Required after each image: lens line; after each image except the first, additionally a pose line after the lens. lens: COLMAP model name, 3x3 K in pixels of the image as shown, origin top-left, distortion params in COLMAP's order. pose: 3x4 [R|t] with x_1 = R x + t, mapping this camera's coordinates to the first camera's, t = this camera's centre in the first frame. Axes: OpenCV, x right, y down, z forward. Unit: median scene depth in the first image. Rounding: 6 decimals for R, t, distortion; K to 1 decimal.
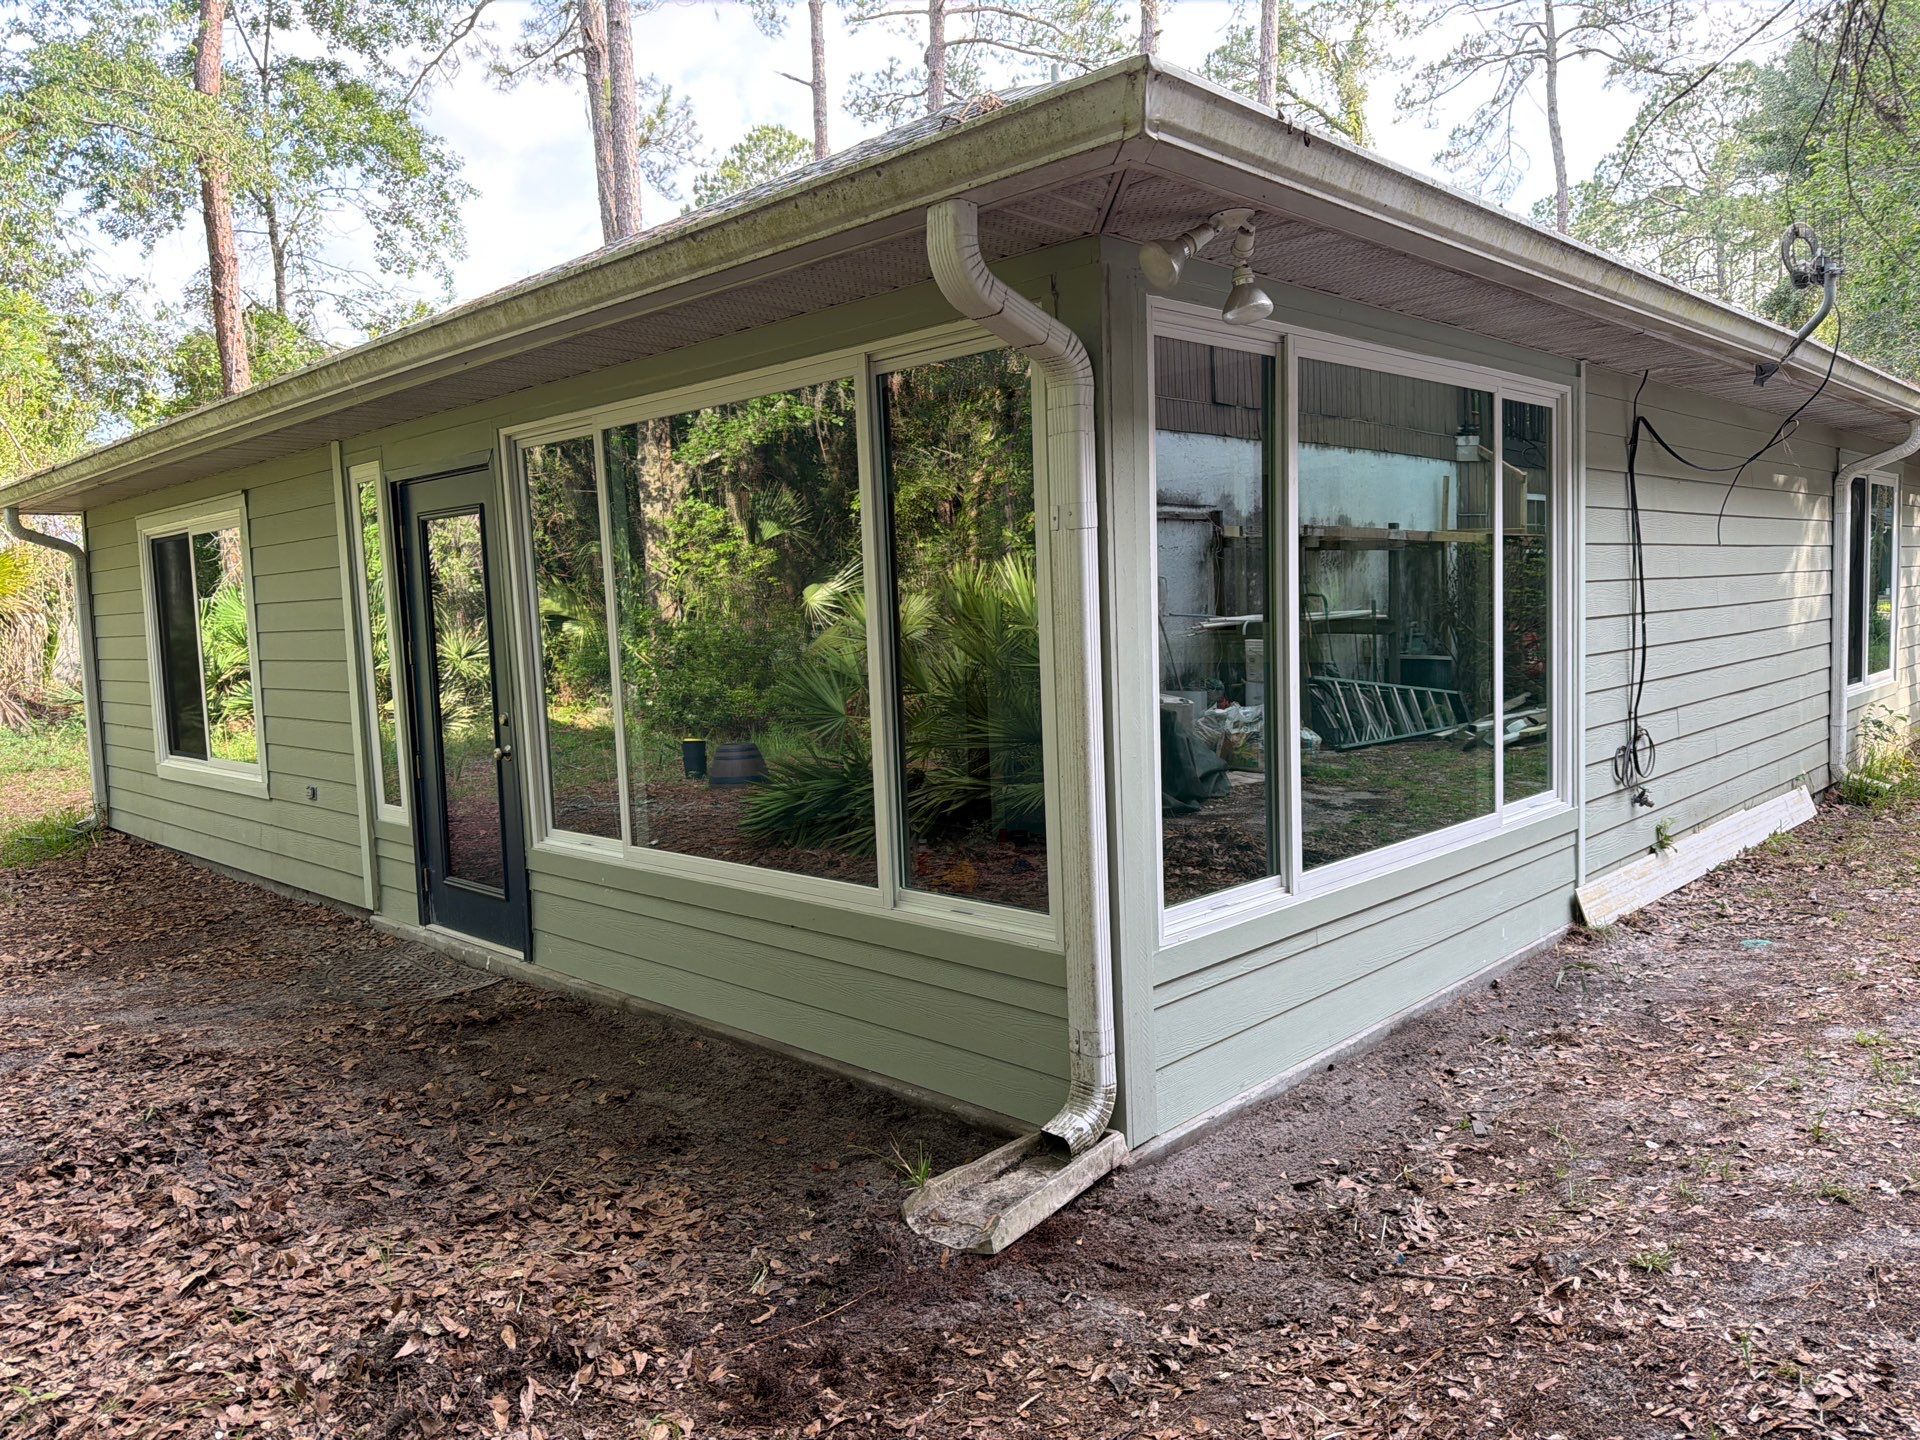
lens RADIAL K [[1339.5, 0, 949.4], [0, 1339.5, 710.4], [0, 0, 1]] dist [0.045820, -0.053769]
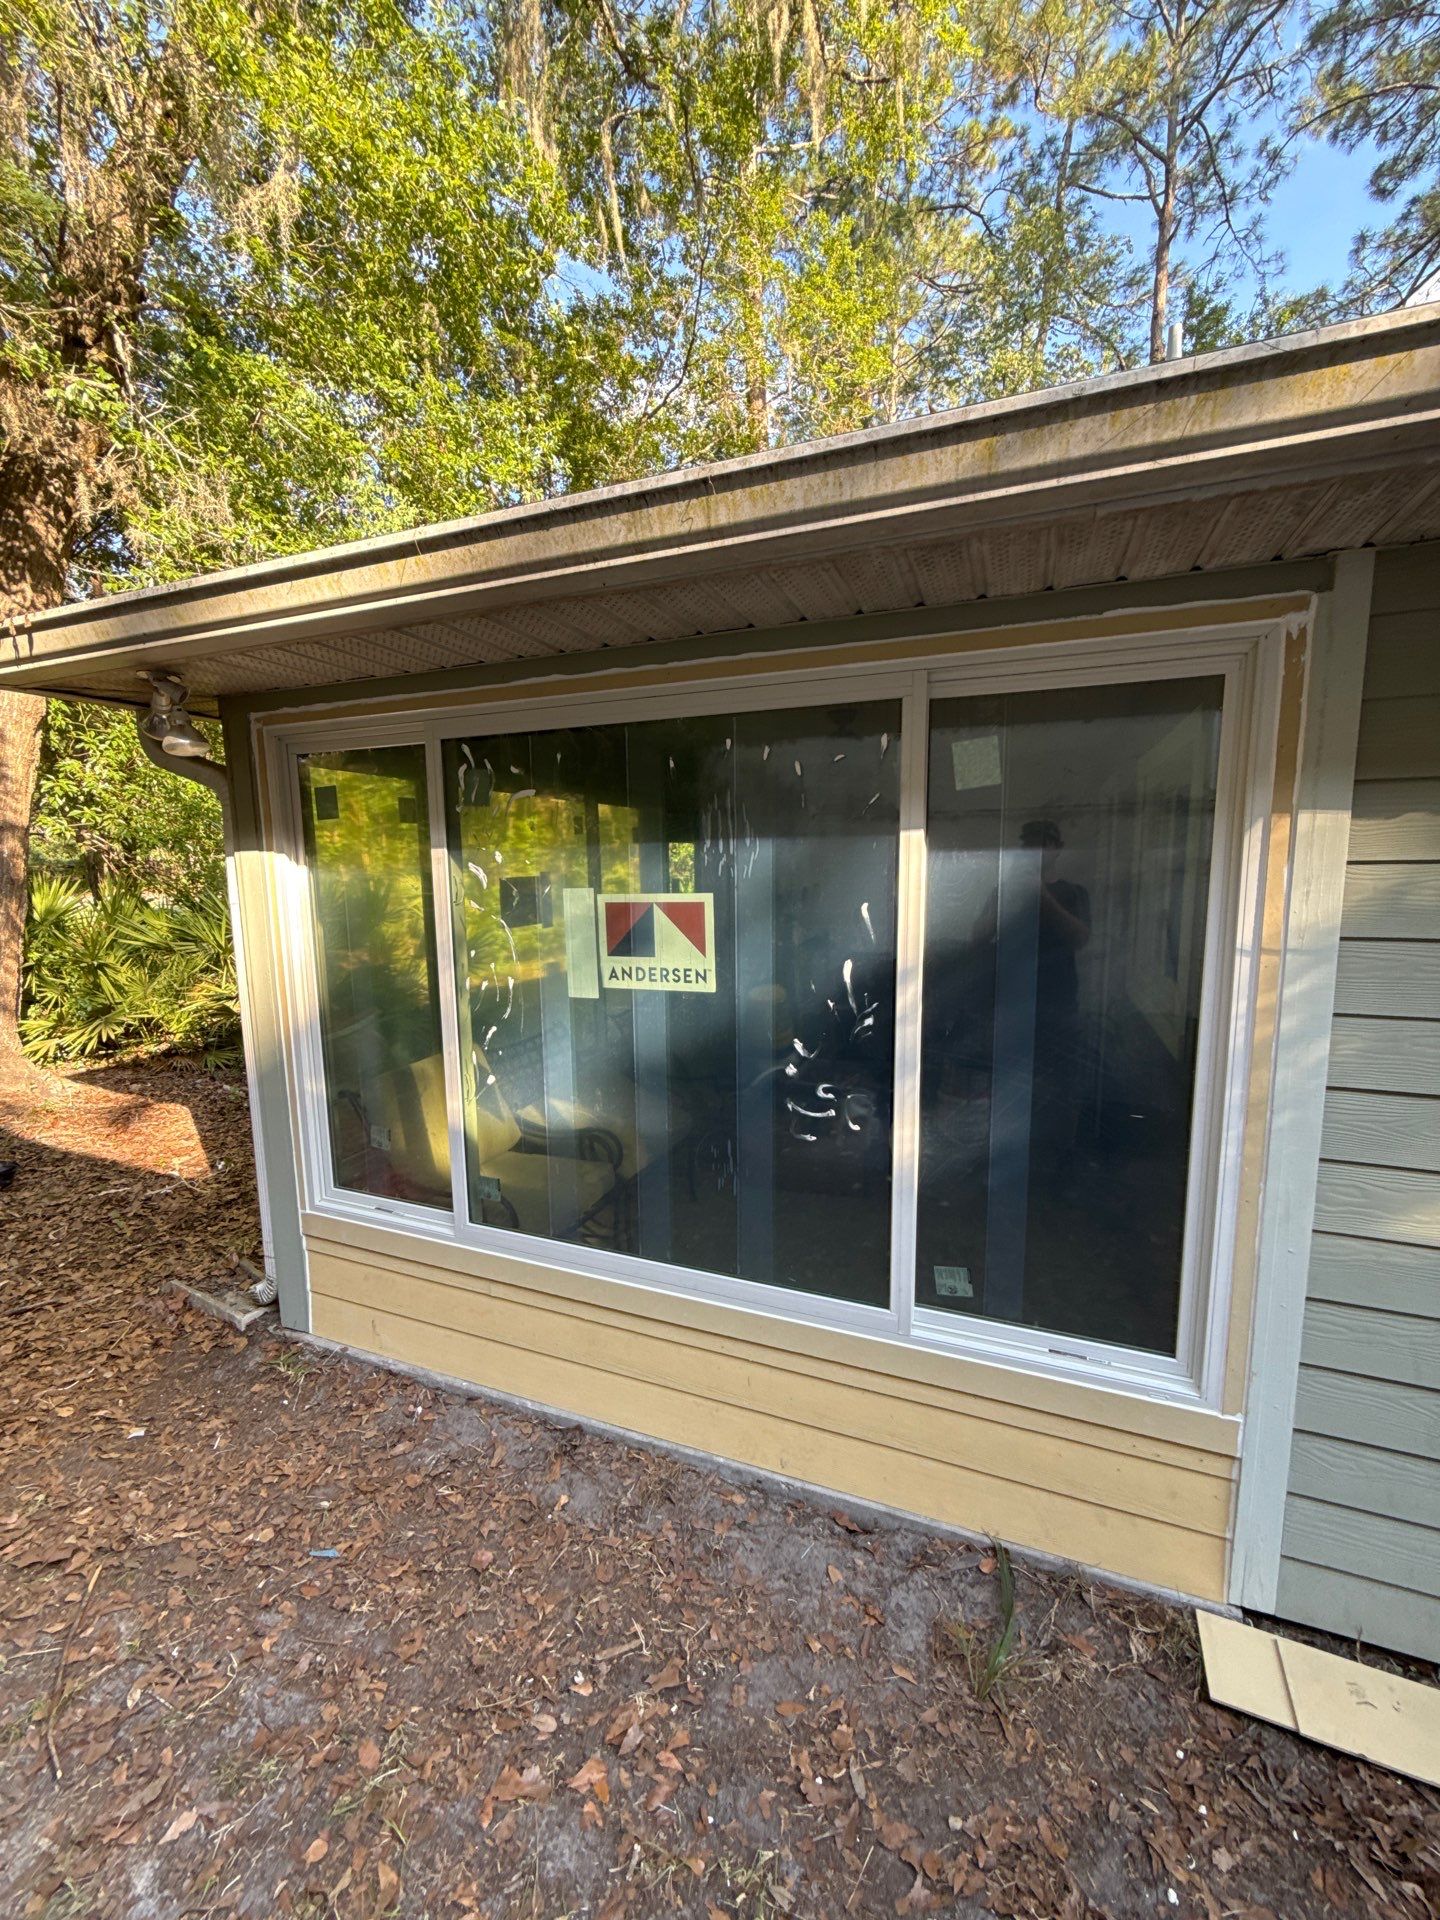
lens RADIAL K [[766.0, 0, 718.6], [0, 766.0, 960.4], [0, 0, 1]] dist [0.001302, -0.000442]
pose [[0.387211, 0.148990, -0.909873, 0.611369], [-0.079063, 0.988588, 0.128233, -0.128213], [0.918595, 0.022284, 0.394571, 0.656834]]
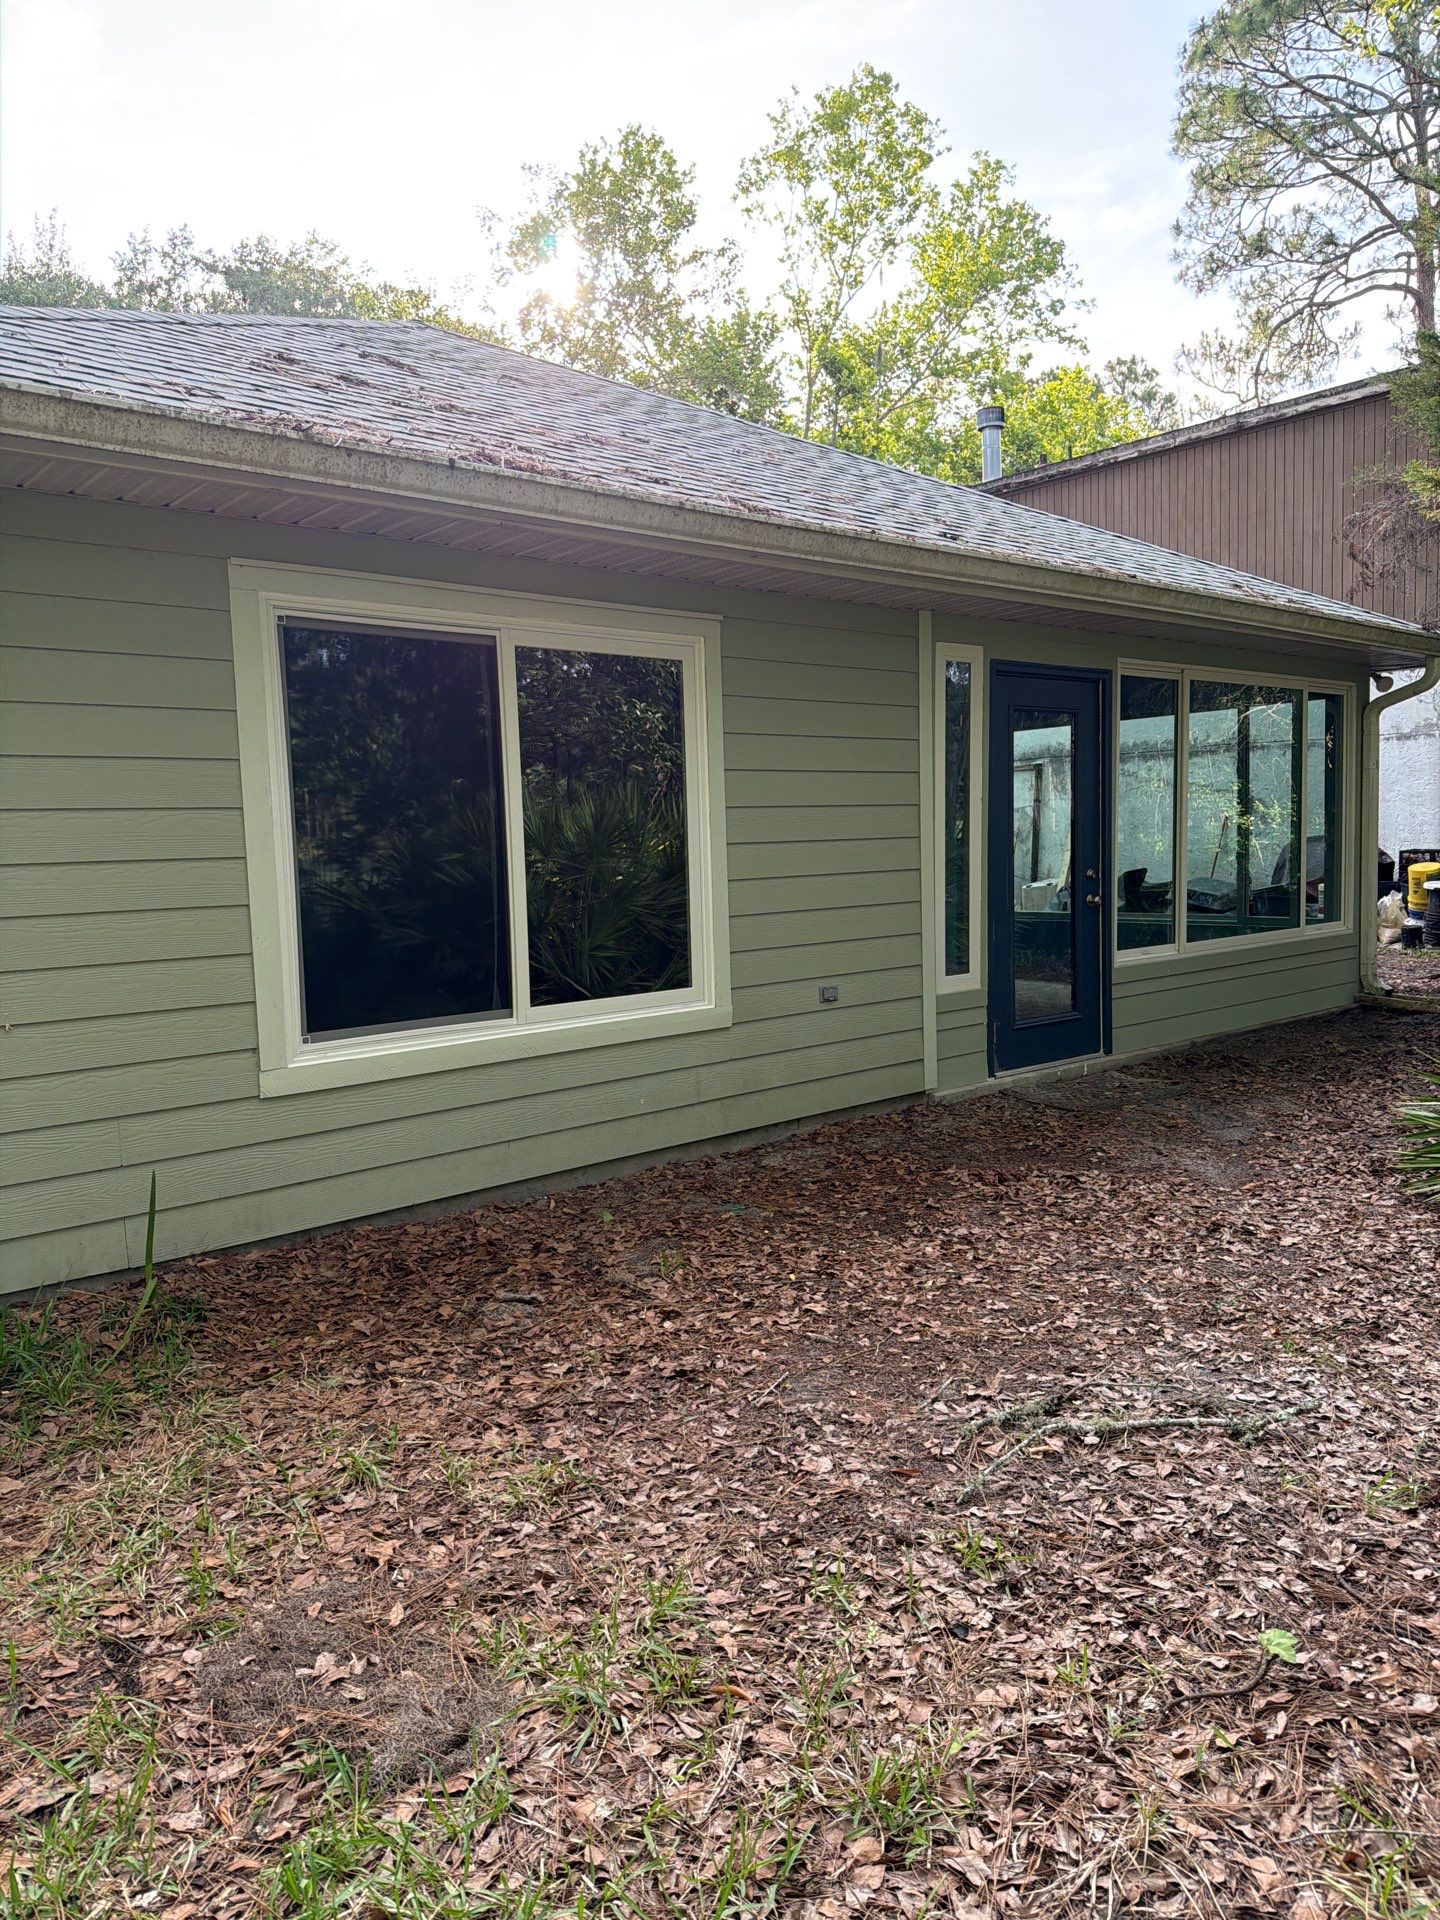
lens RADIAL K [[1339.5, 0, 723.3], [0, 1339.5, 948.3], [0, 0, 1]] dist [0.045820, -0.053769]
pose [[0.092334, -0.046181, 0.994657, -1.539644], [0.104306, 0.993877, 0.036462, -0.005991], [-0.990250, 0.100382, 0.096585, 1.147229]]
